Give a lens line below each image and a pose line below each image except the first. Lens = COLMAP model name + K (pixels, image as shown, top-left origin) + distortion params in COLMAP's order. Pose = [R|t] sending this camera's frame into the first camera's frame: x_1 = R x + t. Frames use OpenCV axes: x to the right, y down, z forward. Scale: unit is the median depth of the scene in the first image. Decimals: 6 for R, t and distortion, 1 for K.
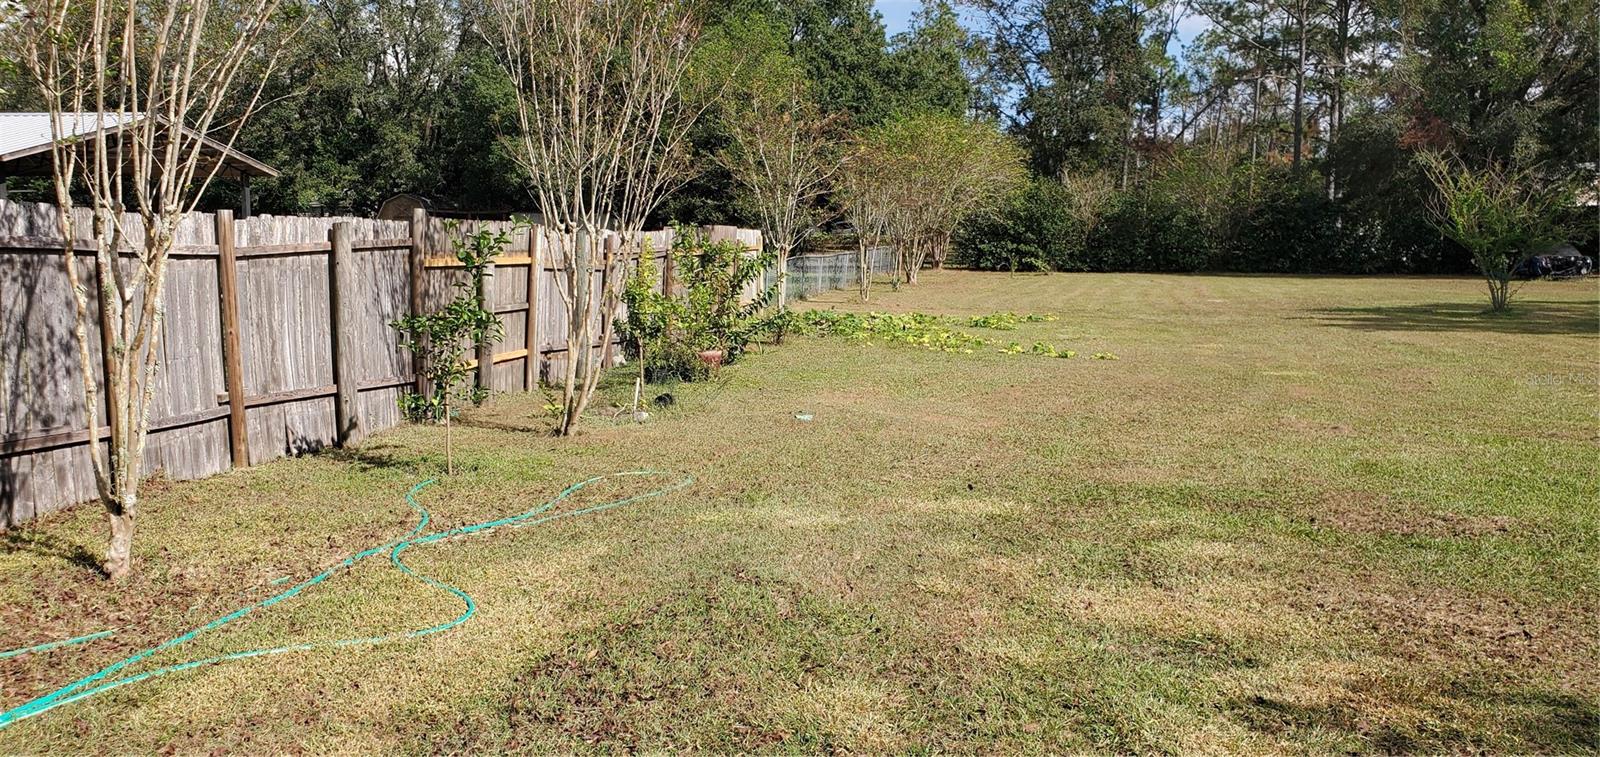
lens RADIAL K [[1162.3, 0, 796.8], [0, 1162.3, 393.8], [0, 0, 1]] dist [0.006732, -0.091038]
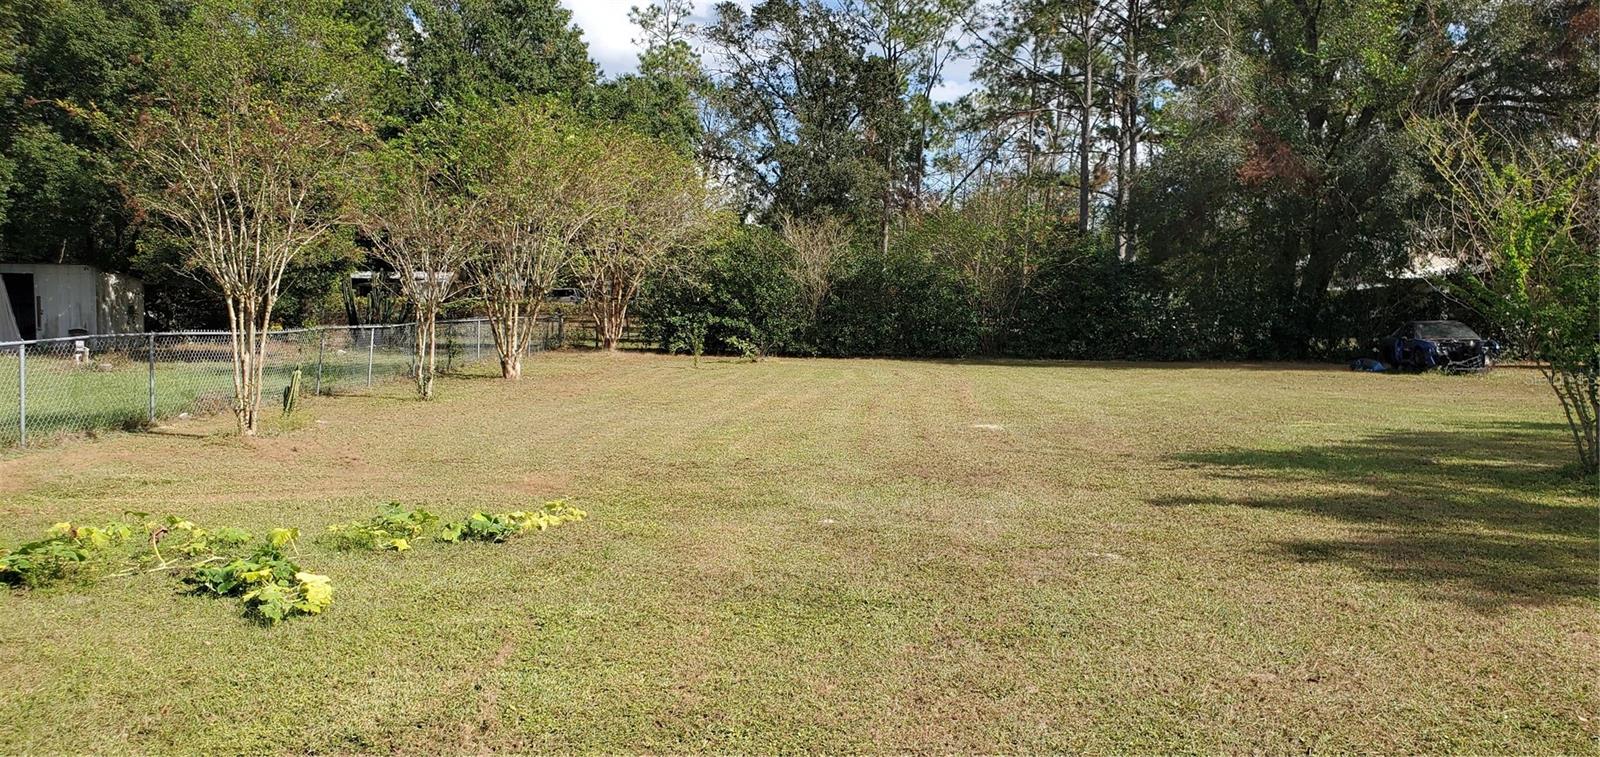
lens RADIAL K [[1162.3, 0, 804.1], [0, 1162.3, 411.4], [0, 0, 1]] dist [0.006370, -0.107910]
pose [[0.982581, -0.003240, 0.185808, 0.106780], [0.012369, 0.998771, -0.047996, -0.036113], [-0.185424, 0.049459, 0.981413, 0.293385]]
